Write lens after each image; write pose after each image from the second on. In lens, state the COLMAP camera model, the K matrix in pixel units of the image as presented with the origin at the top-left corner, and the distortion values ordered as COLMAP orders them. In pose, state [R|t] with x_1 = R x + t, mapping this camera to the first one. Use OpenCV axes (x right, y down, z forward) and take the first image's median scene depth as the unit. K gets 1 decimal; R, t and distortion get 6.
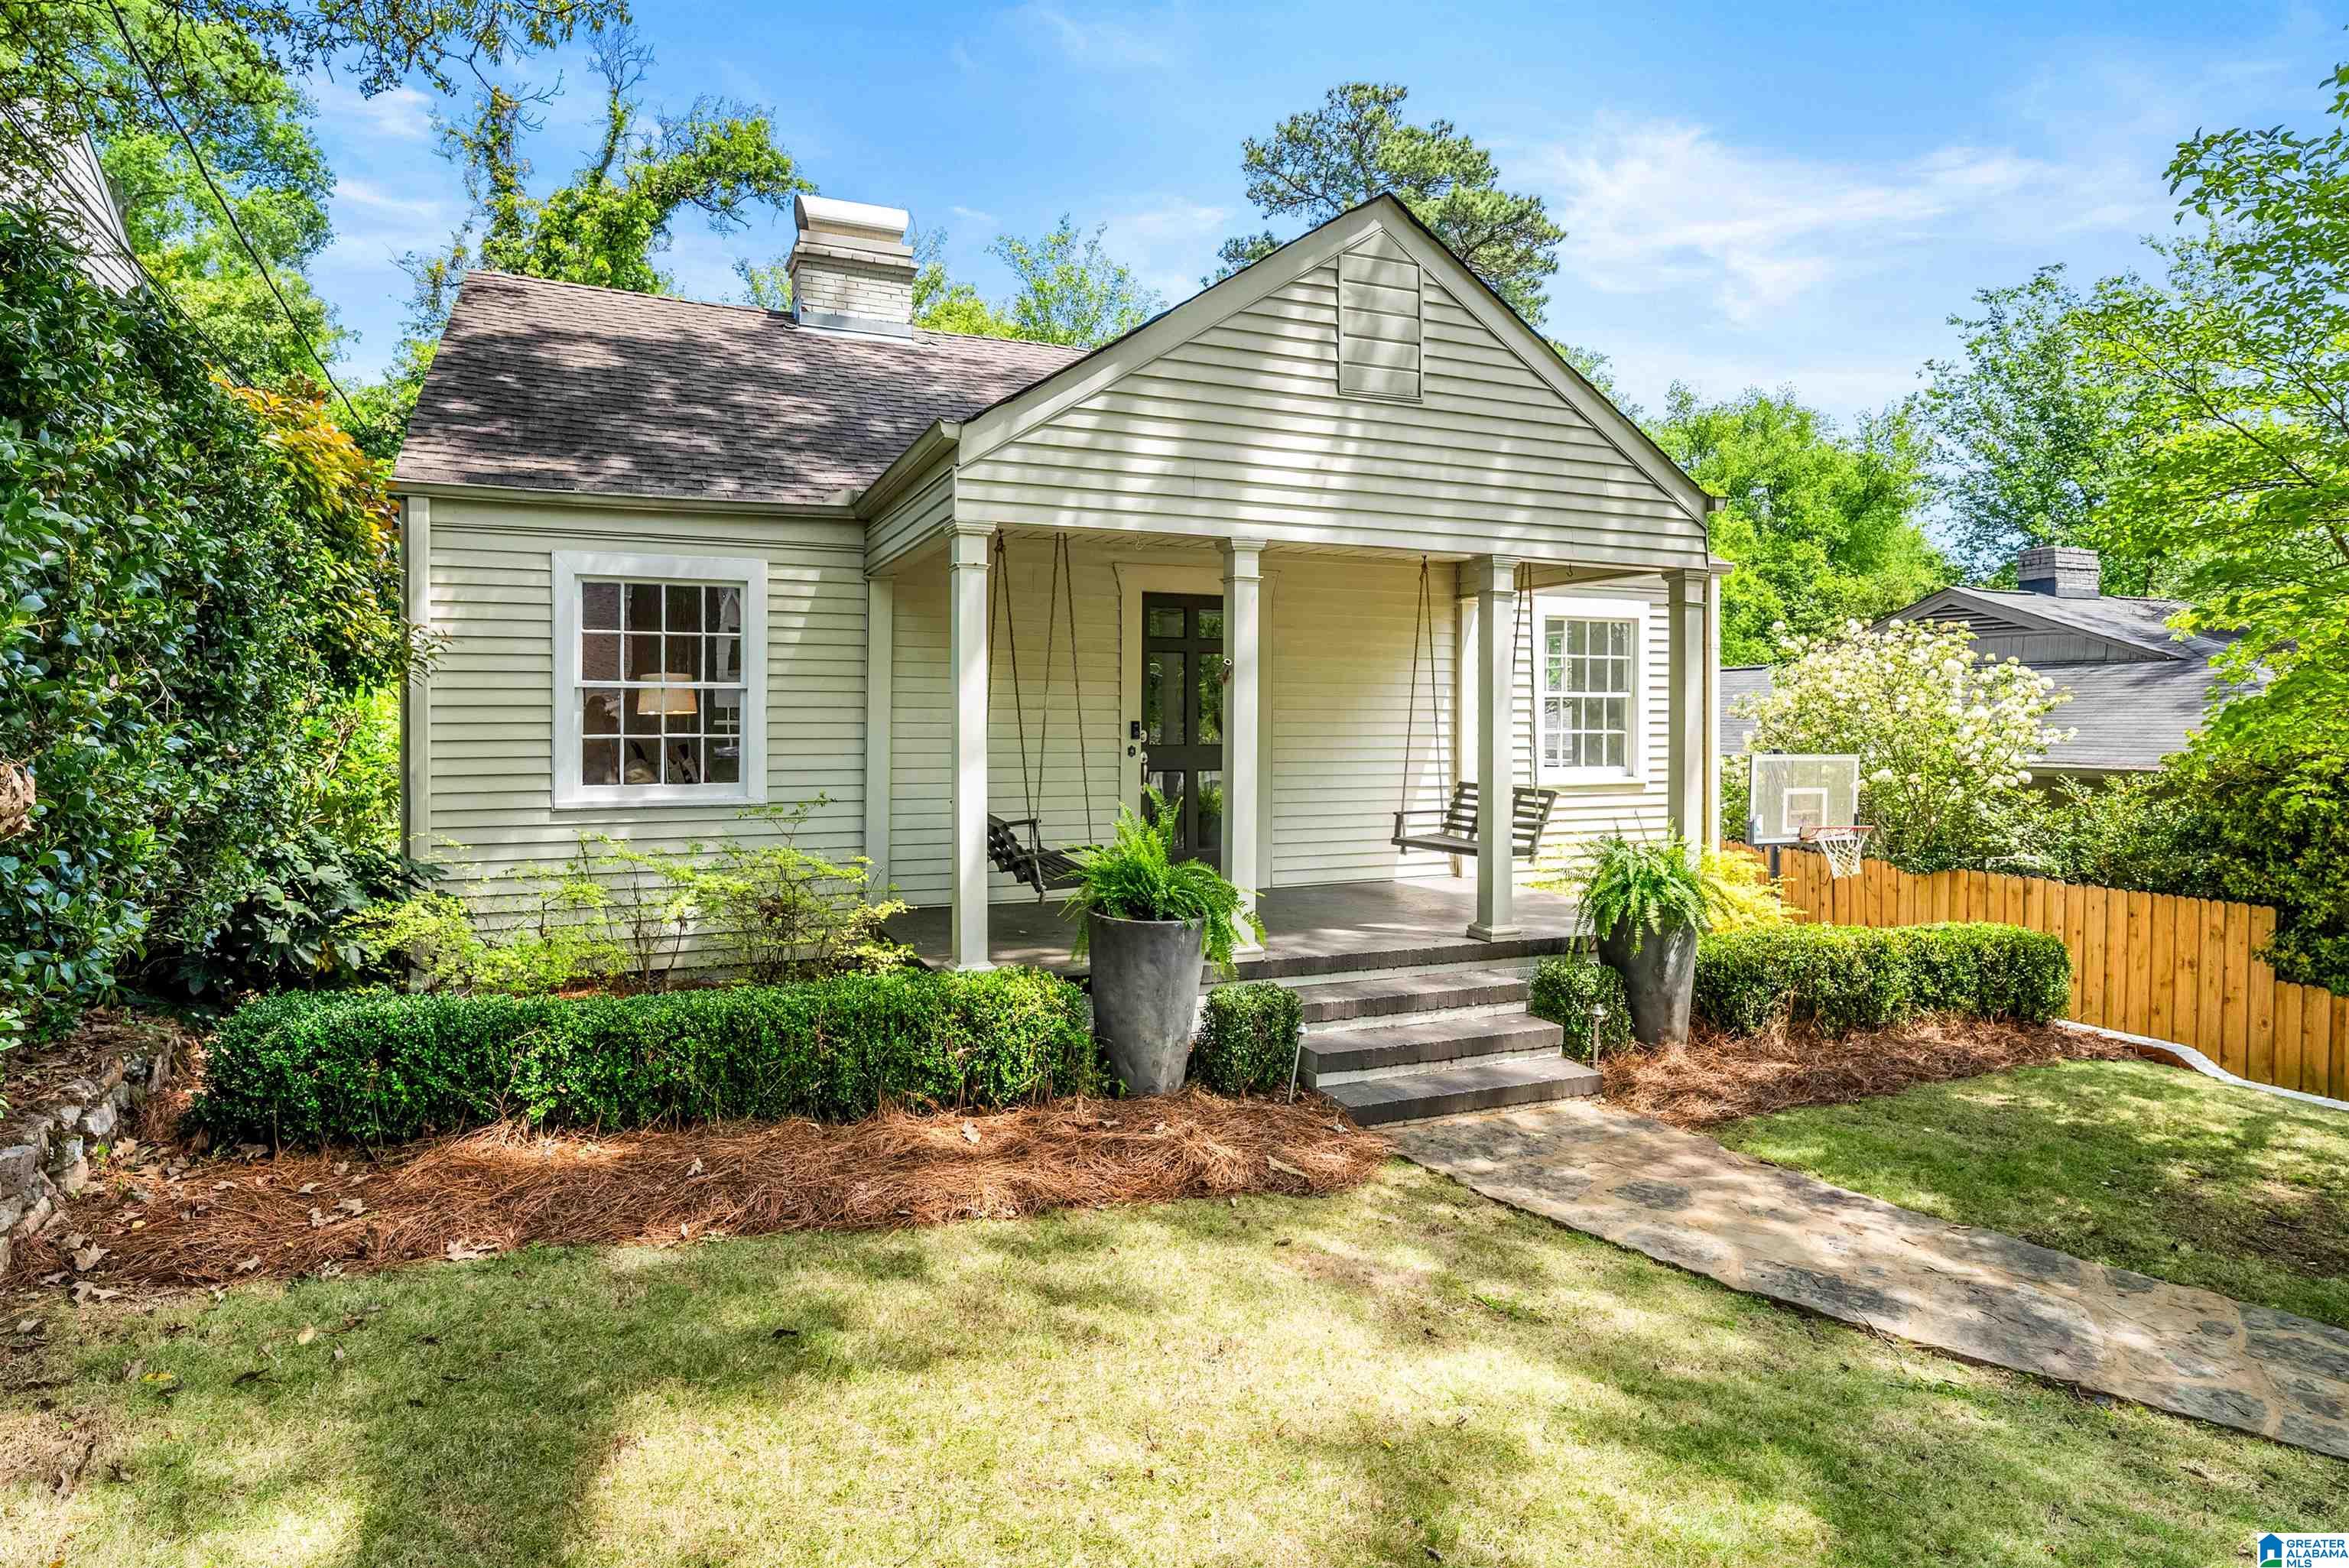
lens RADIAL K [[1314.6, 0, 1175.8], [0, 1314.6, 704.1], [0, 0, 1]] dist [0.006252, -0.000374]
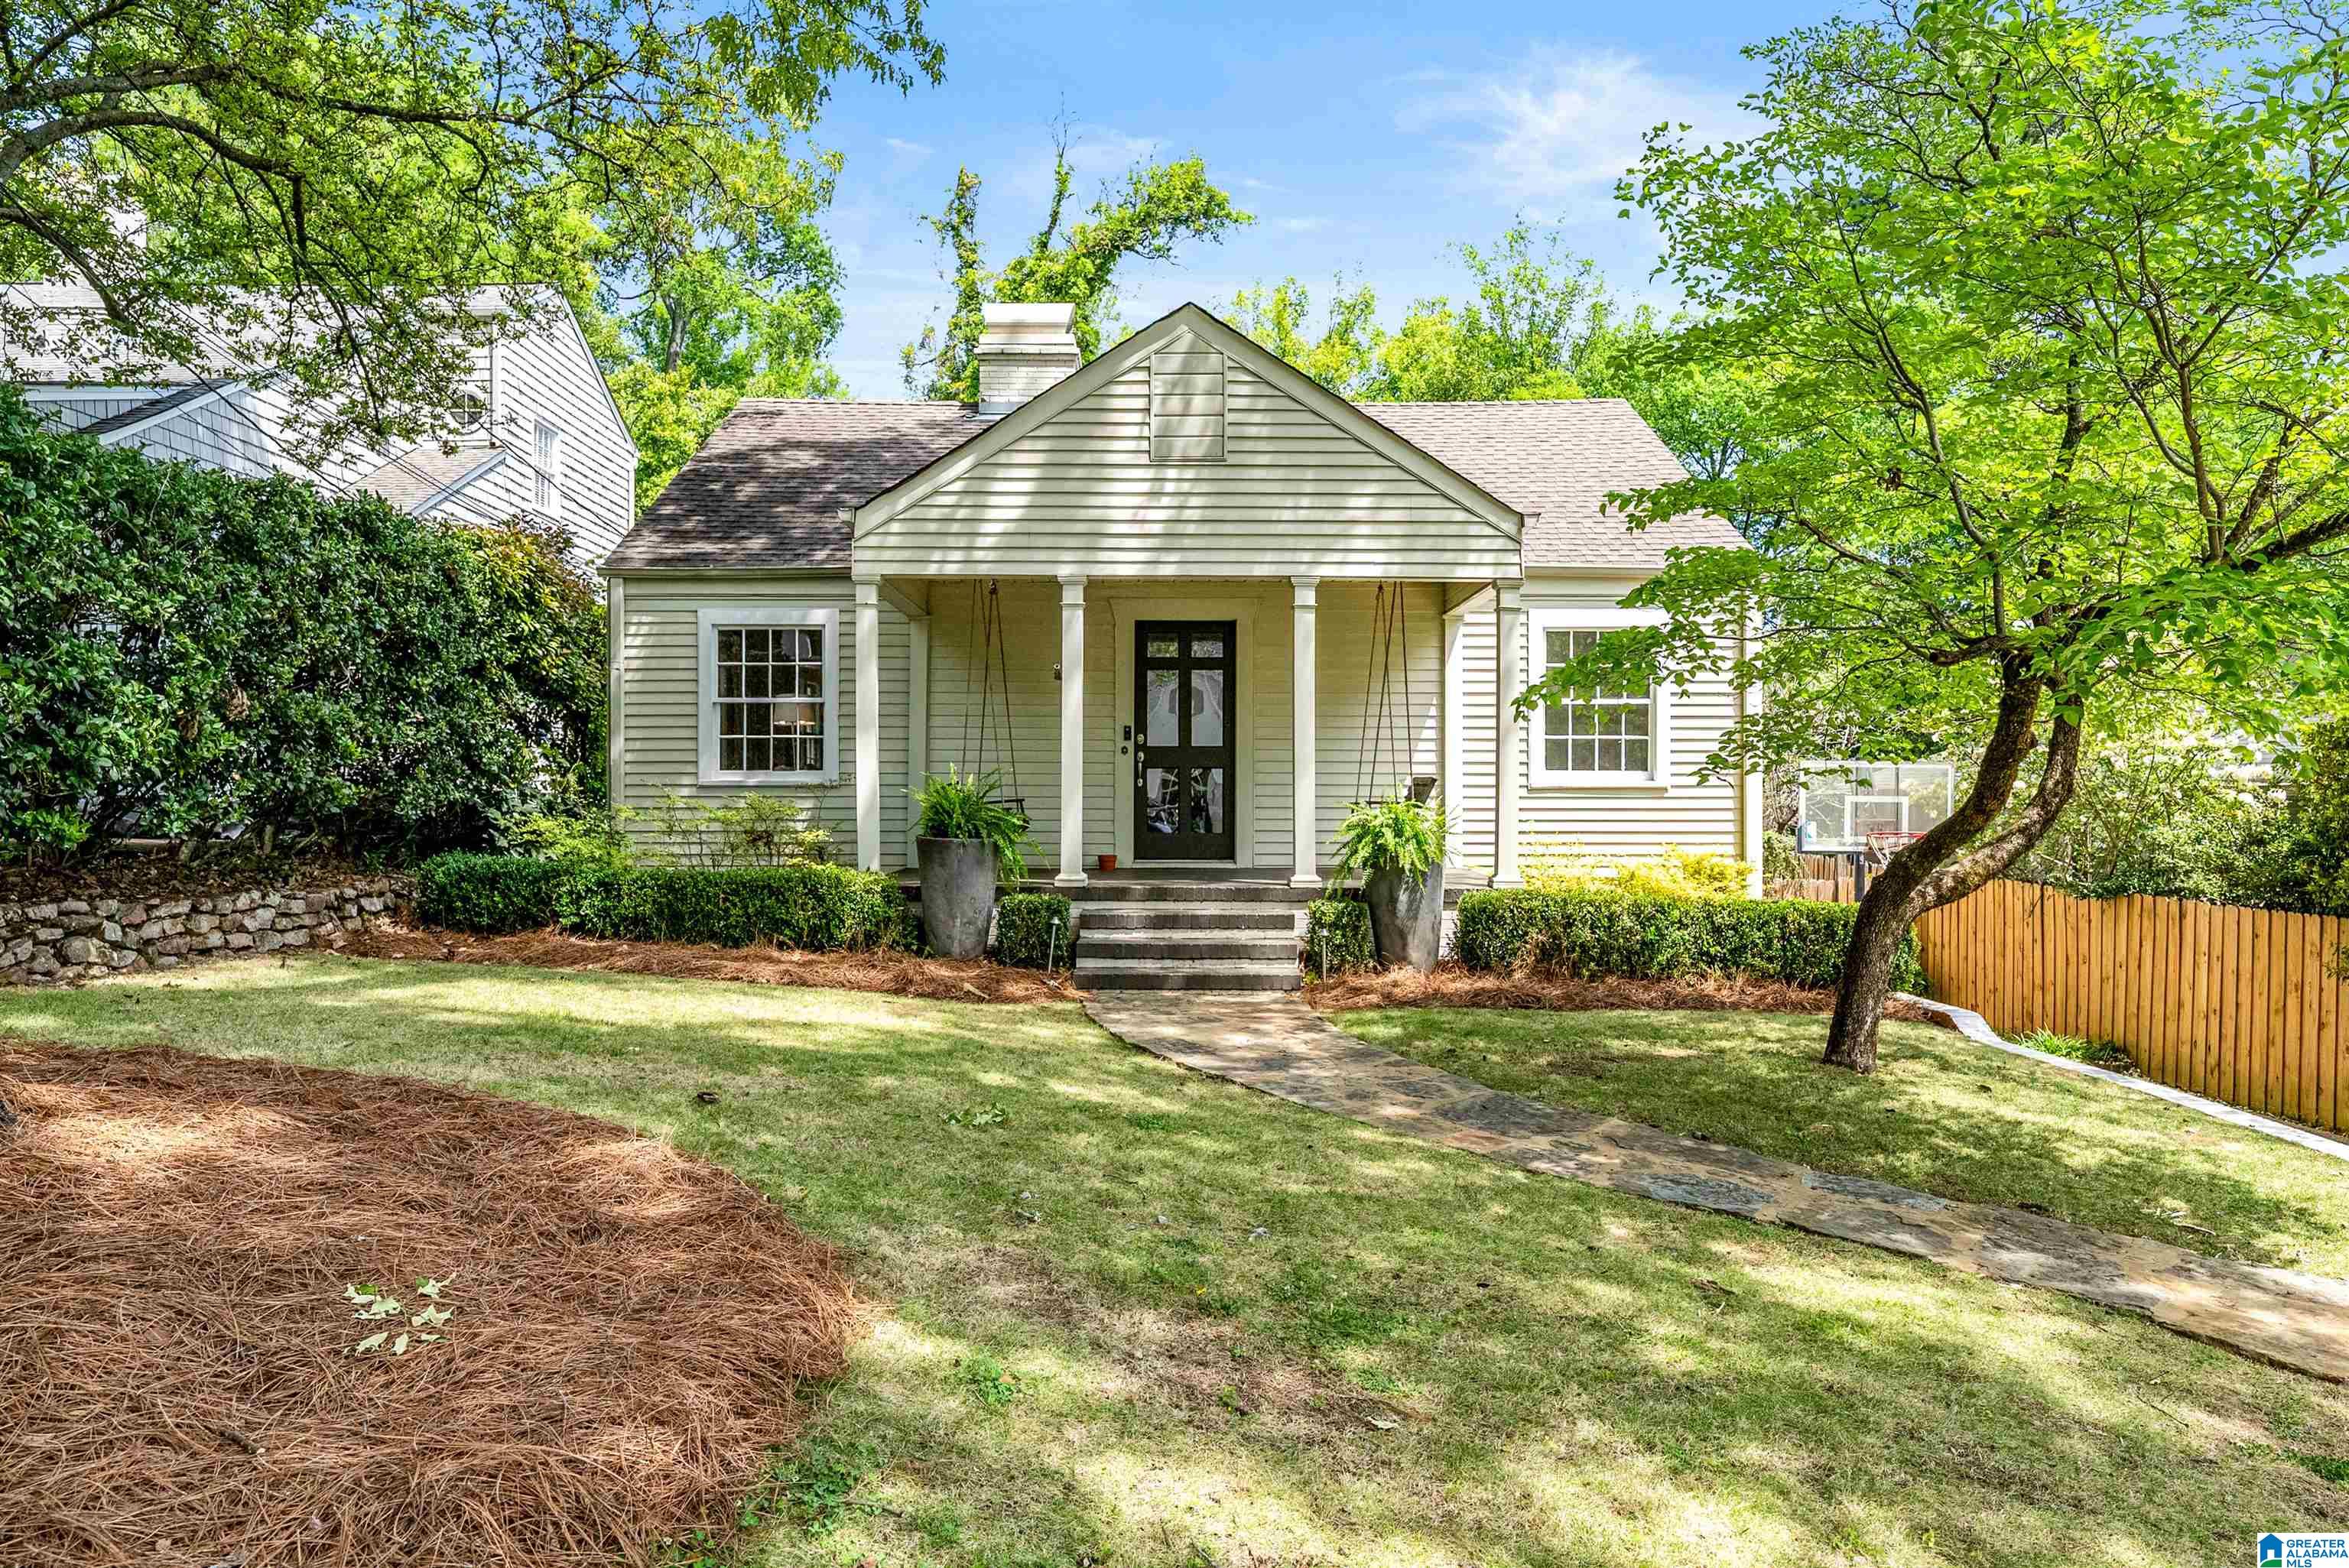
lens RADIAL K [[1562.9, 0, 1174.5], [0, 1562.9, 784.0], [0, 0, 1]] dist [0.003337, 0.000861]
pose [[0.920570, -0.002822, -0.390567, 0.680709], [0.004463, 0.999985, 0.003293, 0.073637], [0.390552, -0.004775, 0.920569, -0.388054]]
